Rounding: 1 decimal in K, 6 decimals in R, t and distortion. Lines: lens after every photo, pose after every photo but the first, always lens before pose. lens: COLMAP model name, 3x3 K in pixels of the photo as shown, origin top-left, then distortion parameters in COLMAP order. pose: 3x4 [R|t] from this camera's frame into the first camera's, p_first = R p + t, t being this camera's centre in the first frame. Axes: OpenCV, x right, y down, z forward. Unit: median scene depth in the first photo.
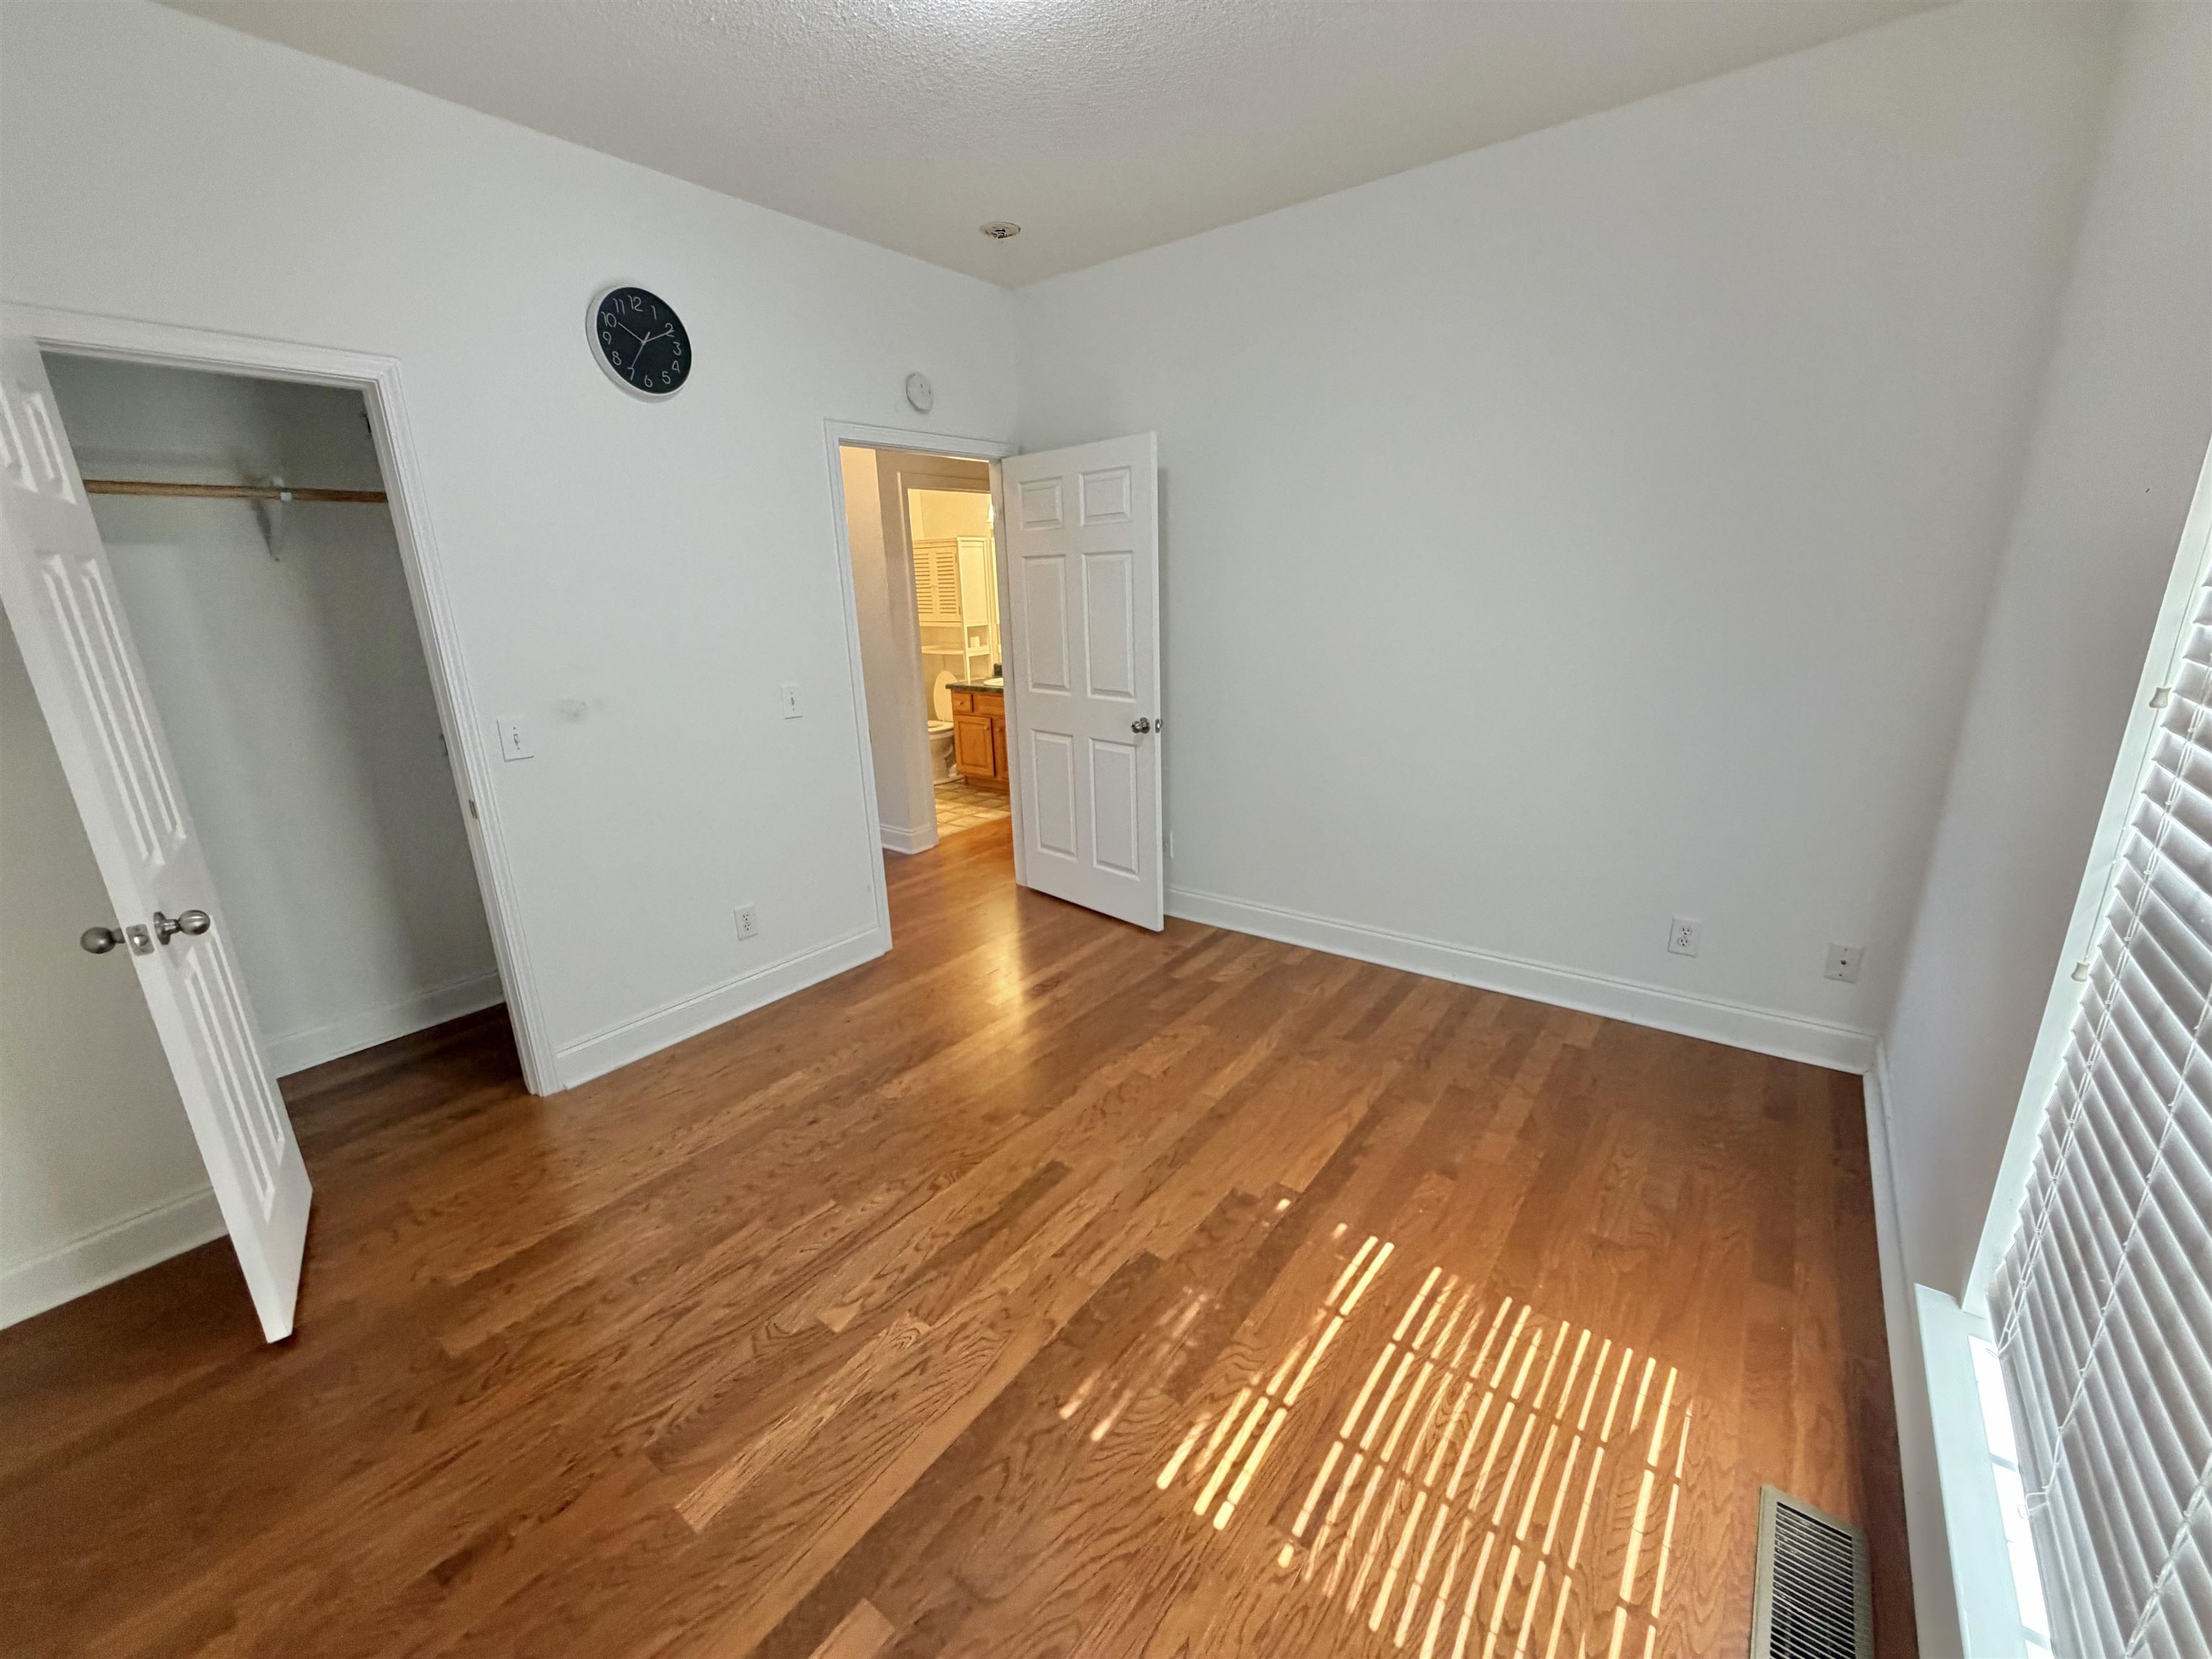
lens RADIAL K [[887.0, 0, 1093.6], [0, 887.0, 828.7], [0, 0, 1]] dist [-0.008047, 0.003052]
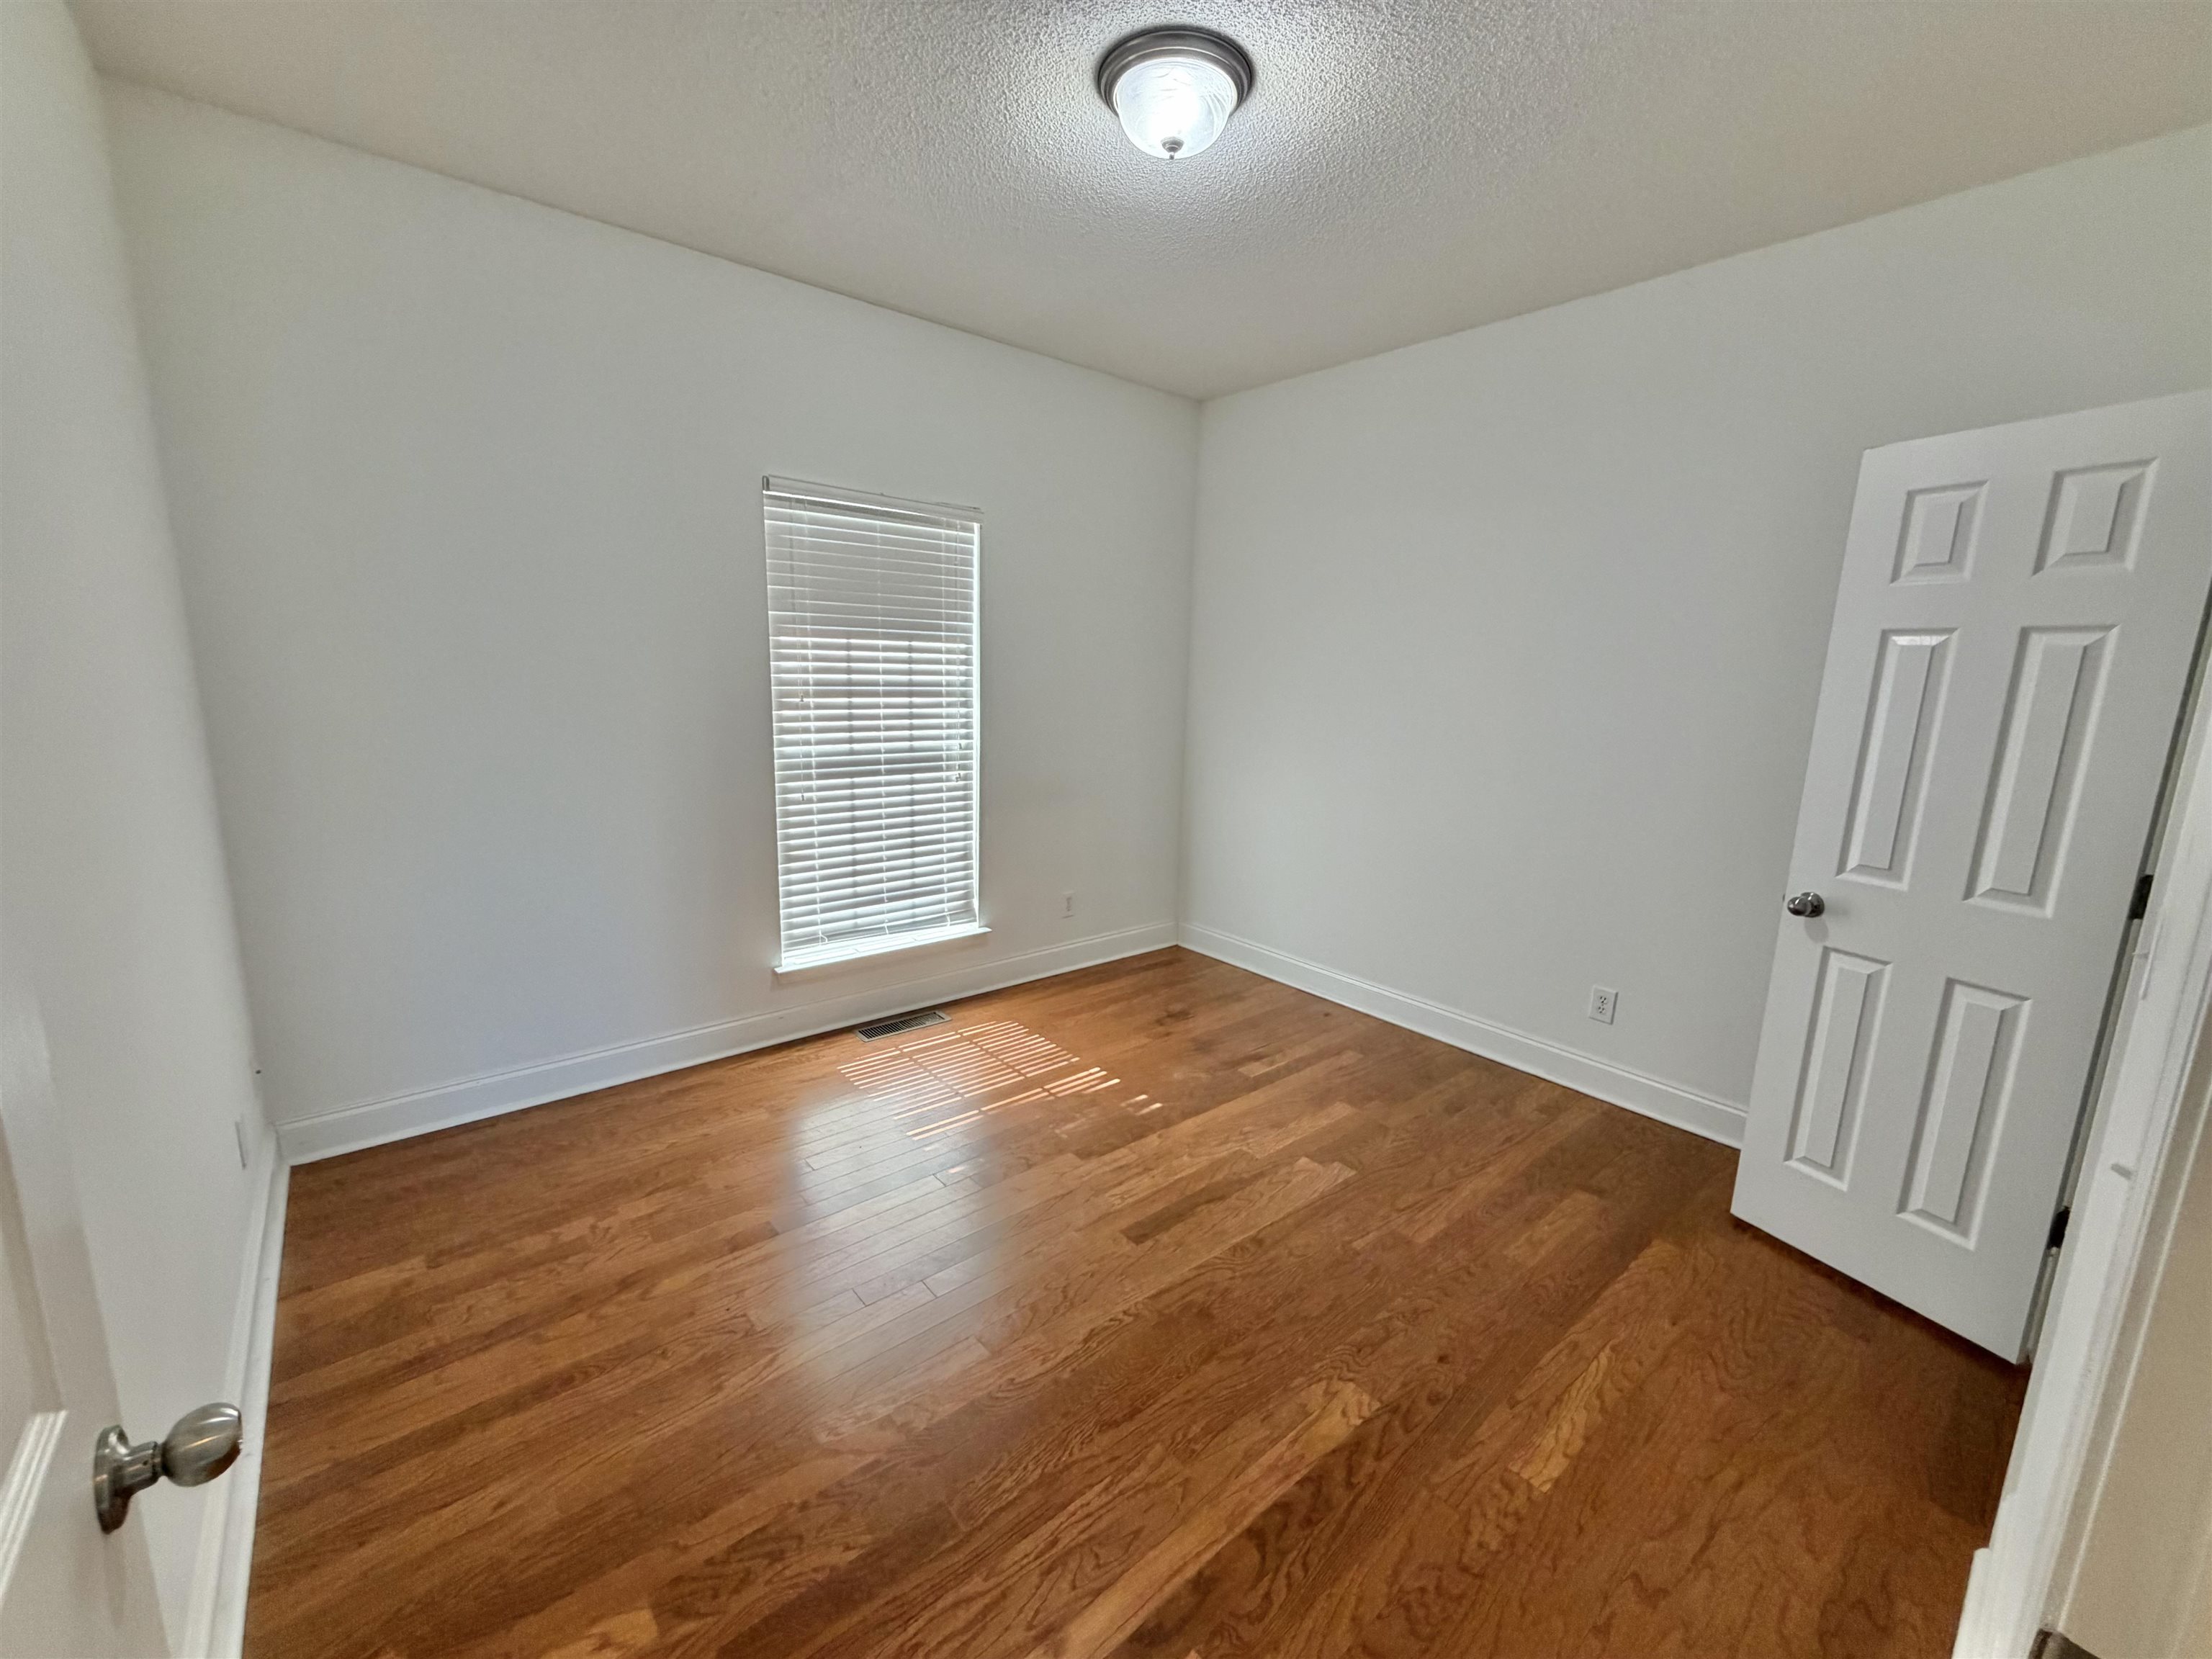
lens RADIAL K [[887.0, 0, 1103.1], [0, 887.0, 830.5], [0, 0, 1]] dist [-0.008047, 0.003052]
pose [[-0.977798, -0.031914, 0.207104, -0.203635], [0.063541, 0.896645, 0.438167, -0.474312], [-0.199683, 0.441599, -0.874710, 1.735347]]
